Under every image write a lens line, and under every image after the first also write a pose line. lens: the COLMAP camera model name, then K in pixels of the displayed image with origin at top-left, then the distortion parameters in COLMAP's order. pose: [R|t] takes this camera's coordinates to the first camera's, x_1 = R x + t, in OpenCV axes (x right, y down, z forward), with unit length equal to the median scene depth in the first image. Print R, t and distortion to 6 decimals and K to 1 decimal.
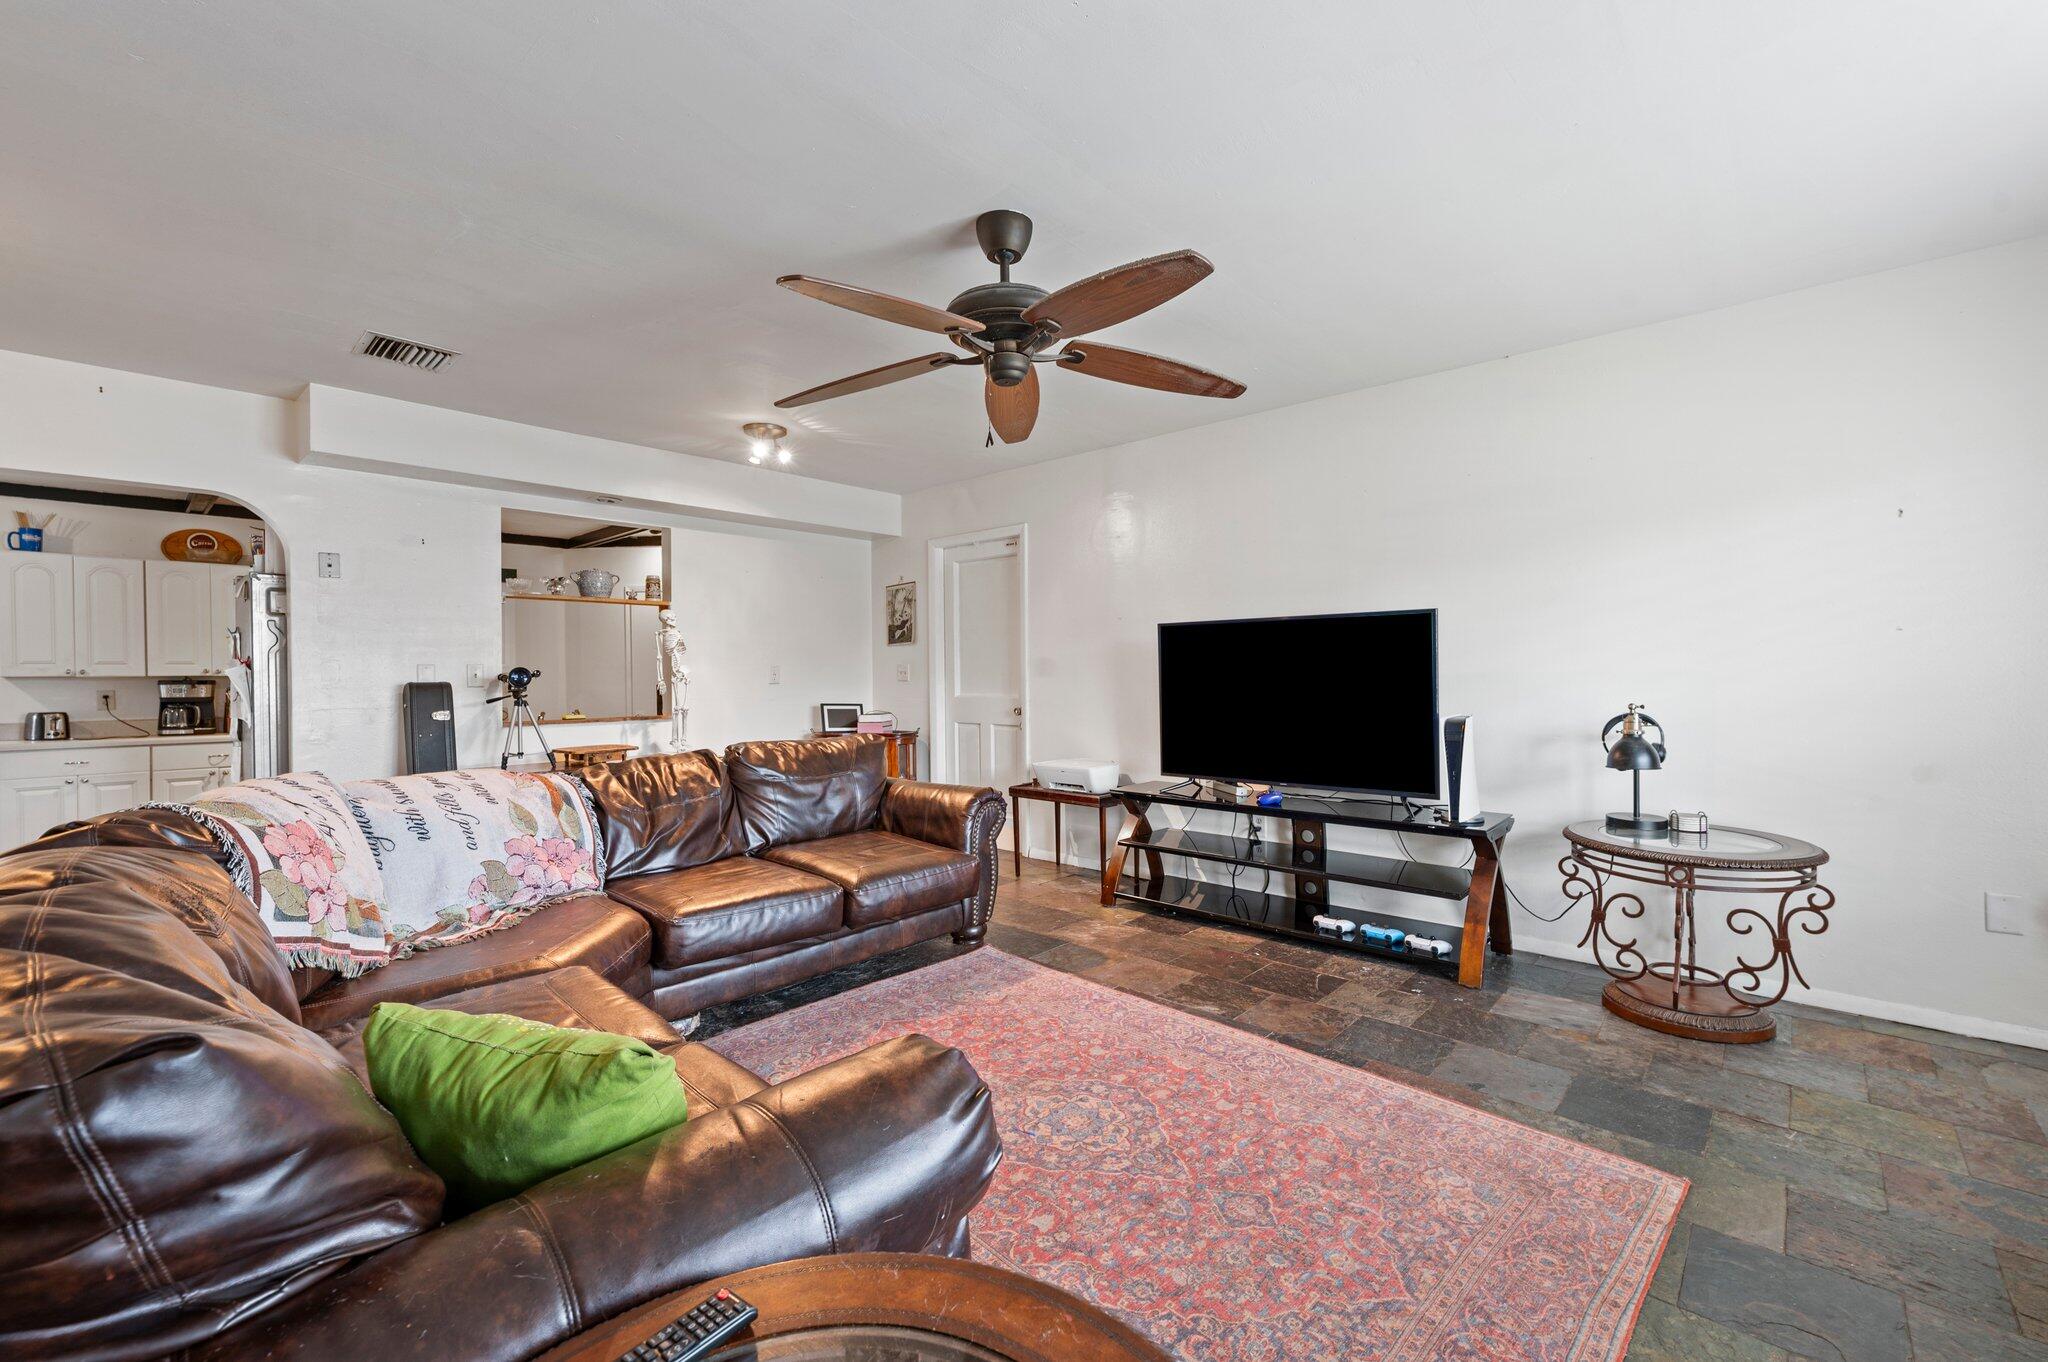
lens RADIAL K [[842.7, 0, 1031.1], [0, 842.7, 686.2], [0, 0, 1]] dist [0.000974, 0.000177]
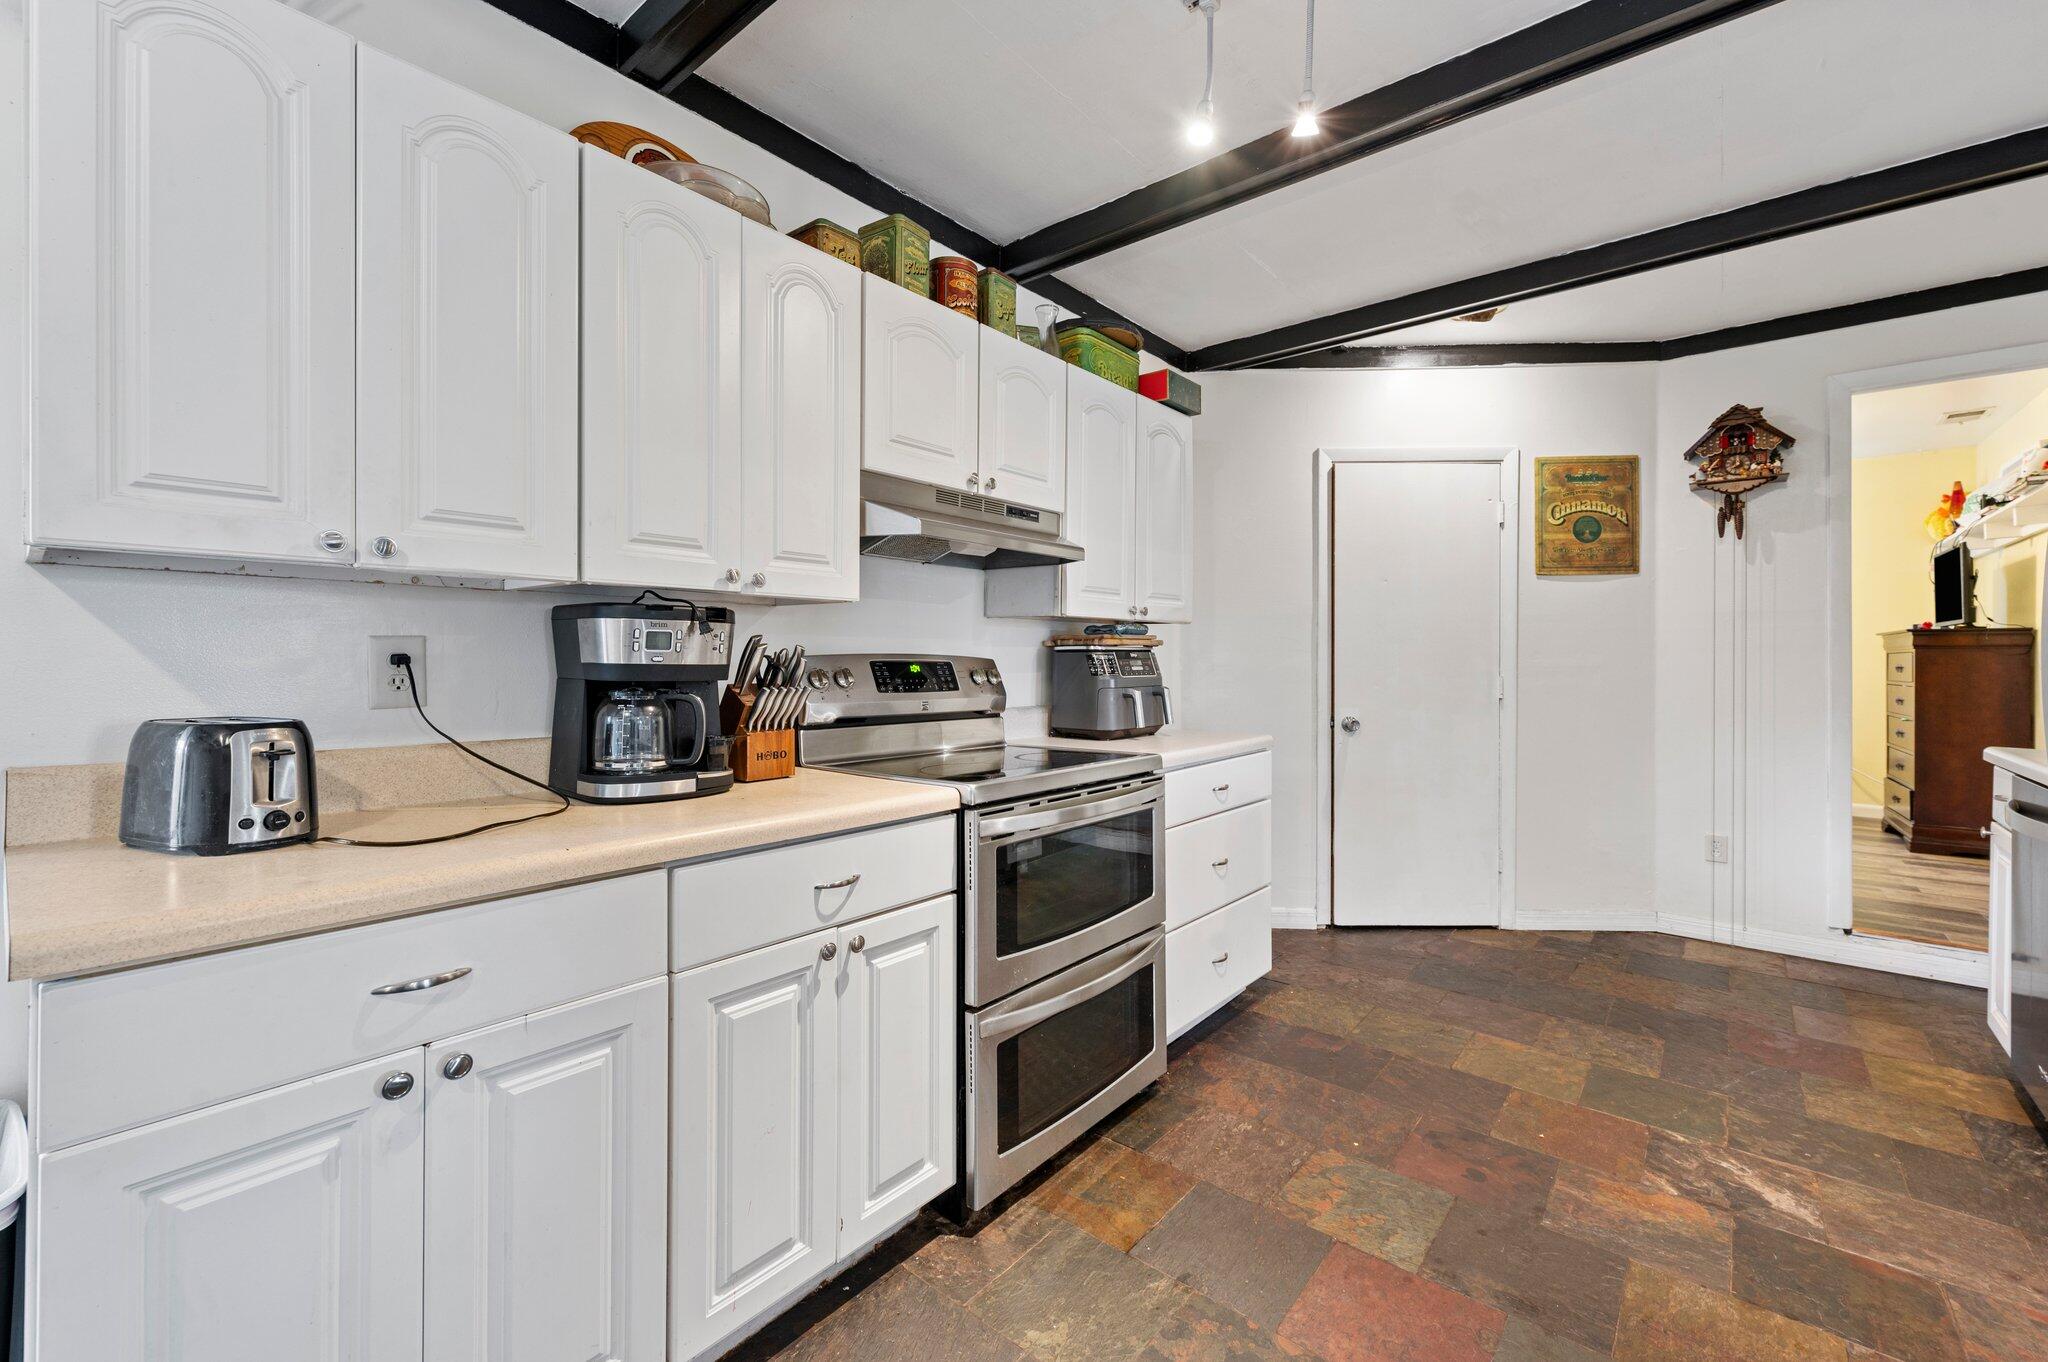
lens RADIAL K [[842.7, 0, 1028.3], [0, 842.7, 660.0], [0, 0, 1]] dist [0.000974, 0.000177]
pose [[0.998295, 0.016318, 0.056040, -0.947950], [-0.015620, 0.999795, -0.012882, 0.013923], [-0.056239, 0.011984, 0.998345, 0.749839]]
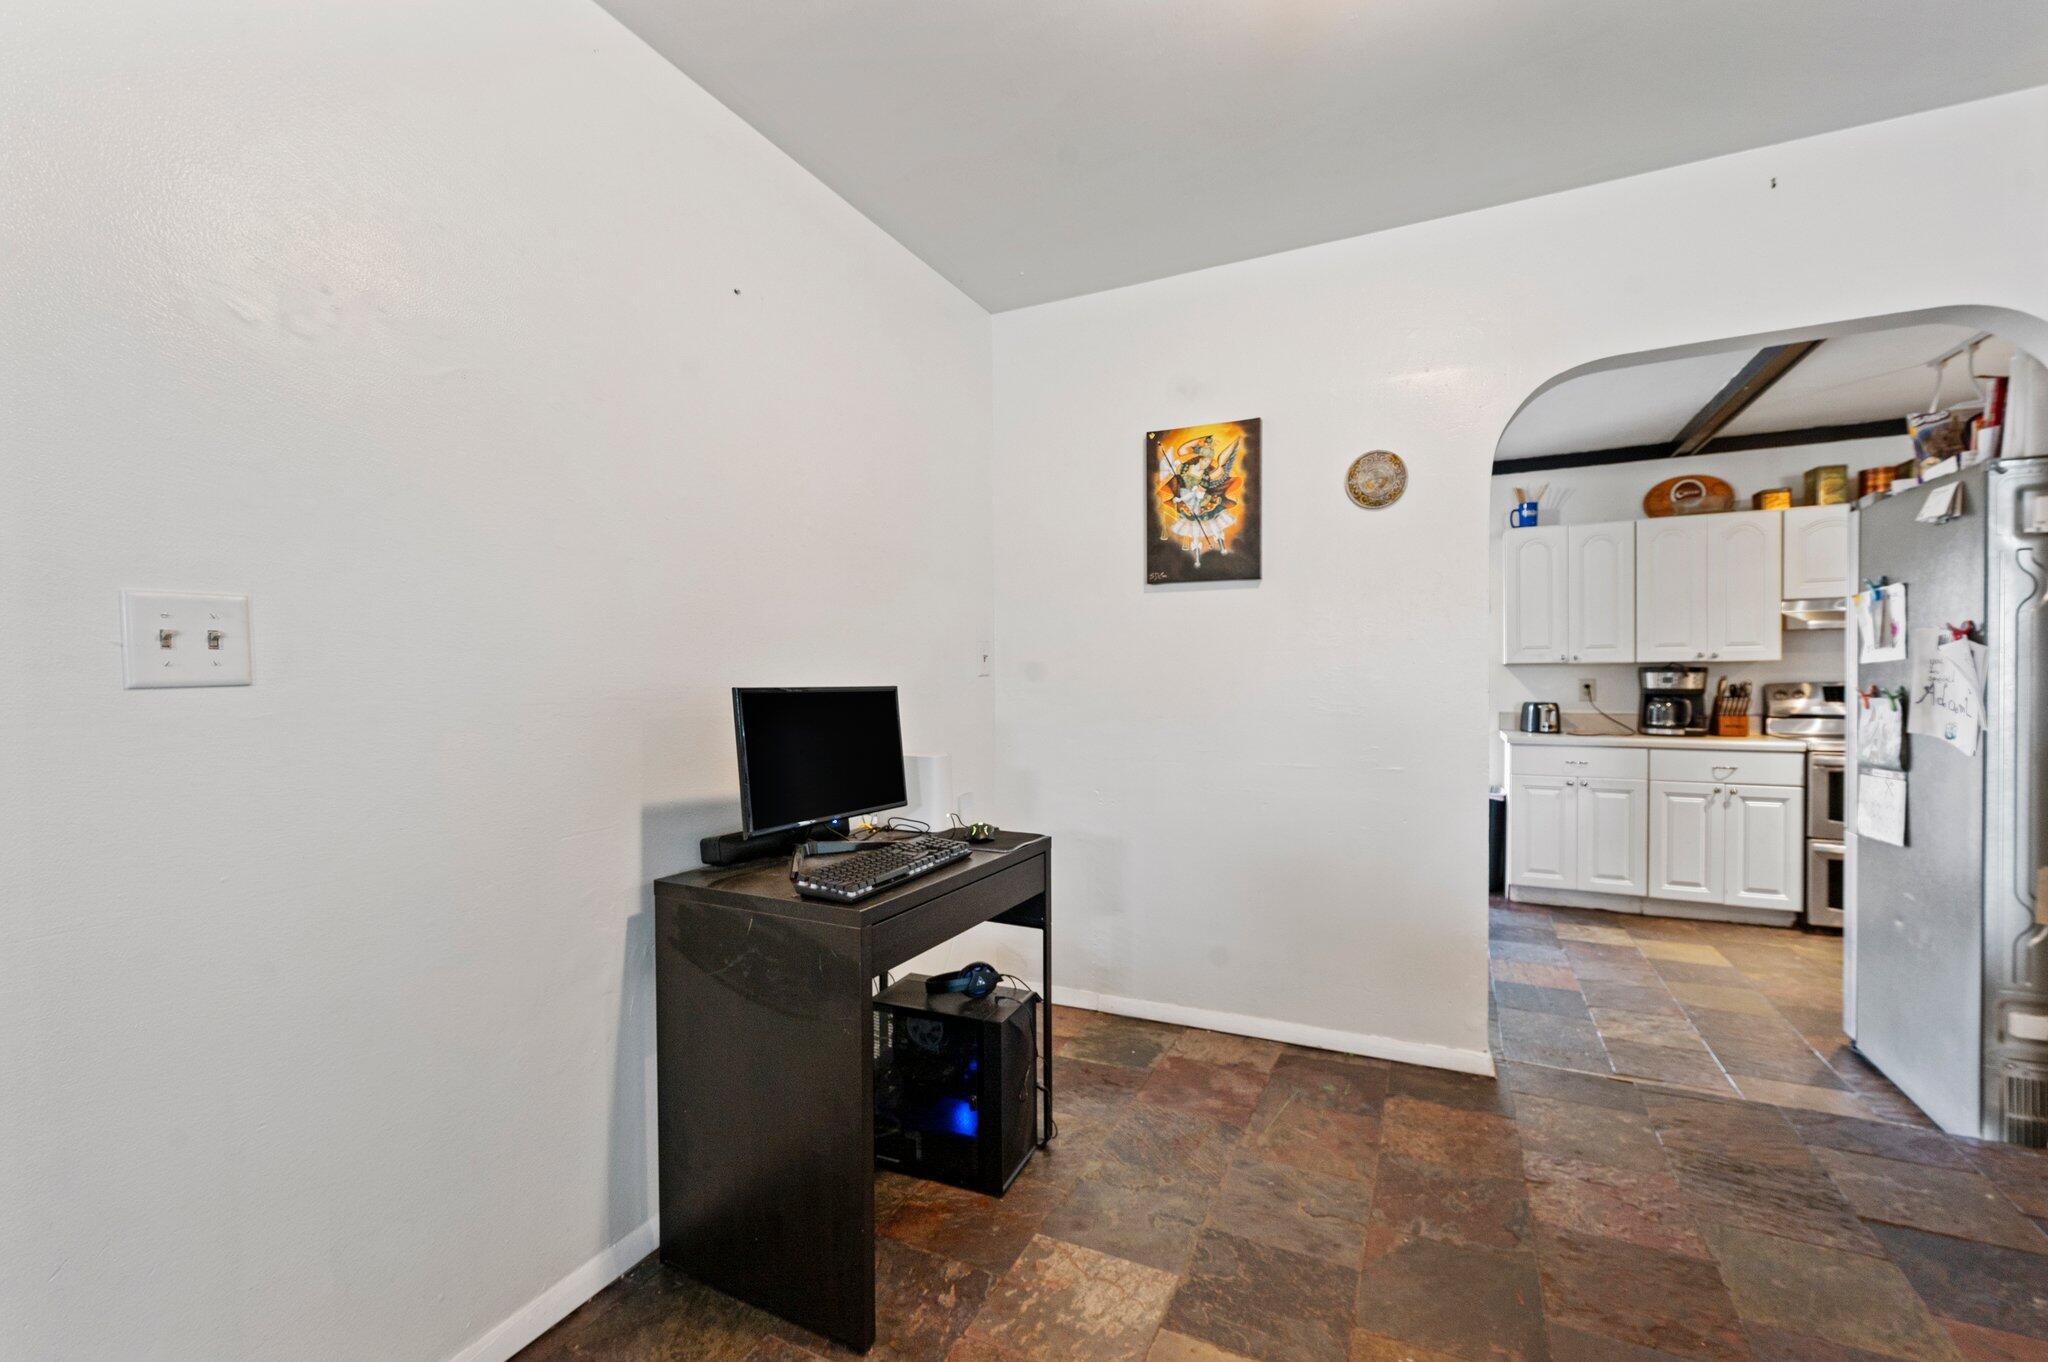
lens RADIAL K [[842.7, 0, 1036.7], [0, 842.7, 691.1], [0, 0, 1]] dist [0.000974, 0.000177]
pose [[0.290796, 0.024518, -0.956471, -0.446437], [-0.007607, 0.999699, 0.023313, 0.001755], [0.956755, 0.000497, 0.290895, 0.212092]]
